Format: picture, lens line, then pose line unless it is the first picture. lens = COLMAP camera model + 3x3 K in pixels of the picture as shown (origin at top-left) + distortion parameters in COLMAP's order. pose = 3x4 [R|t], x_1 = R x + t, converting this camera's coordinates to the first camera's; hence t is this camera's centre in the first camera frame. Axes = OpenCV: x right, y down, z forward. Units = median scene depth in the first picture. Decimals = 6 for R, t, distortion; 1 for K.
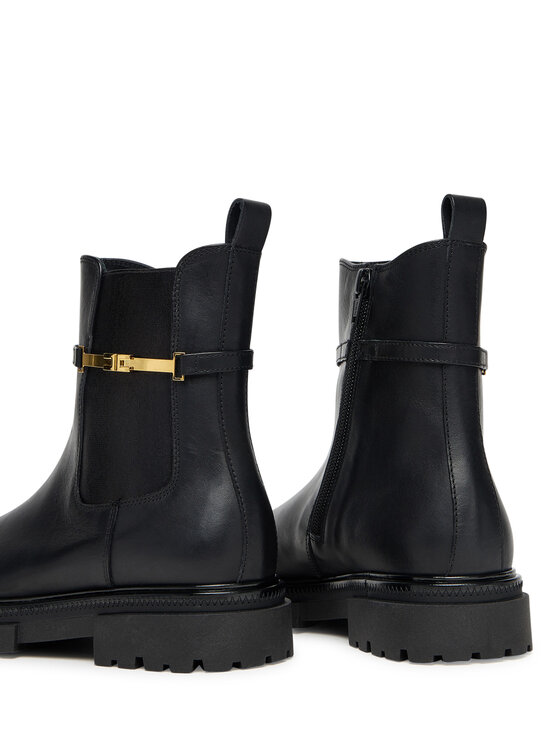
lens RADIAL K [[1258.4, 0, 280.0], [0, 1258.4, 373.0], [0, 0, 1]] dist [0.021320, 0.070949]
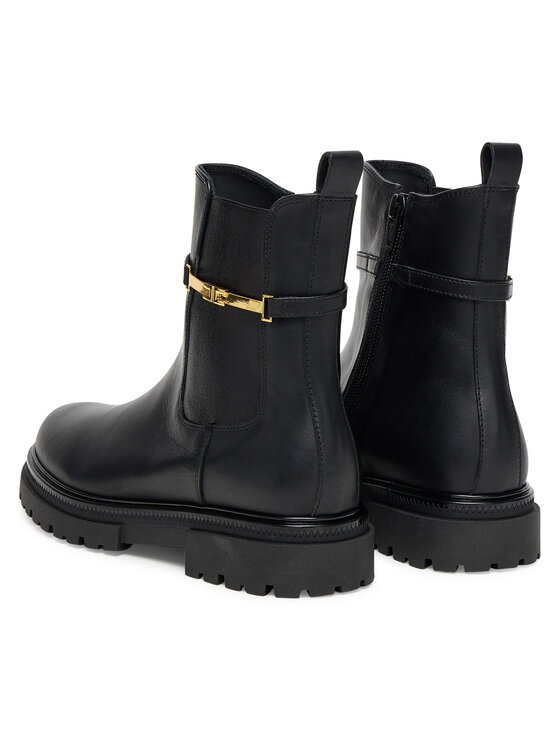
lens RADIAL K [[1812.9, 0, 280.0], [0, 1812.9, 373.0], [0, 0, 1]] dist [0.038490, -0.251366]
pose [[0.997845, 0.027130, 0.059739, -0.128500], [-0.034422, 0.991605, 0.124639, -0.132824], [-0.055856, -0.126426, 0.990402, -0.536270]]
